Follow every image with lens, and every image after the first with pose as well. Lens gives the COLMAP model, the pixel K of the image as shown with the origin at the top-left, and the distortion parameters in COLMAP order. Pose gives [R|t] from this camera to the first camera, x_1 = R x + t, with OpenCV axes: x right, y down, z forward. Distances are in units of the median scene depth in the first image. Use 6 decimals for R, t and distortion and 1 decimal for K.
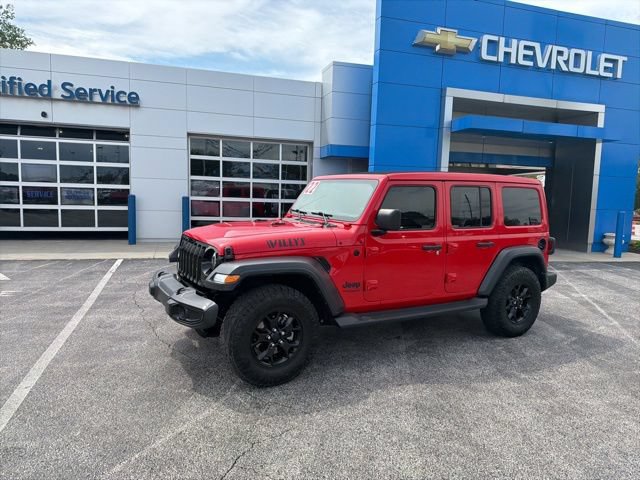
lens RADIAL K [[449.1, 0, 313.5], [0, 449.1, 240.6], [0, 0, 1]] dist [0.041628, -0.048082]
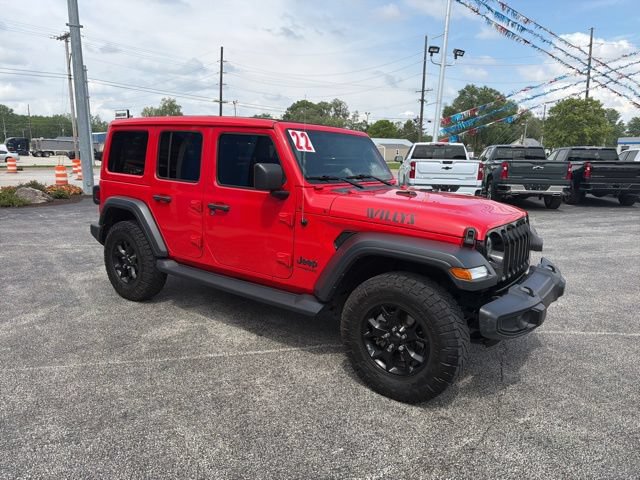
lens RADIAL K [[446.9, 0, 319.4], [0, 446.9, 241.9], [0, 0, 1]] dist [0.075875, -0.115811]
pose [[-0.409843, -0.218330, 0.885641, -0.641007], [0.053682, 0.963476, 0.262360, -0.147204], [-0.910575, 0.155070, -0.383154, 1.256876]]
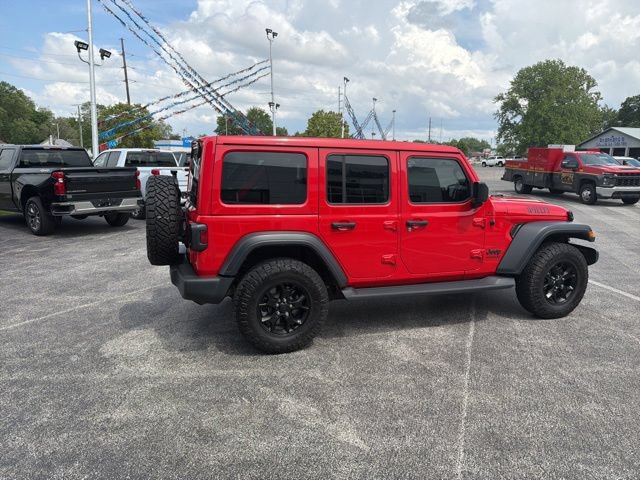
lens RADIAL K [[447.5, 0, 325.1], [0, 447.5, 241.8], [0, 0, 1]] dist [0.048587, -0.064897]
pose [[-0.984712, -0.070585, 0.159249, 0.099518], [-0.024108, 0.960647, 0.276724, -0.204835], [-0.172515, 0.268654, -0.947662, 1.903962]]
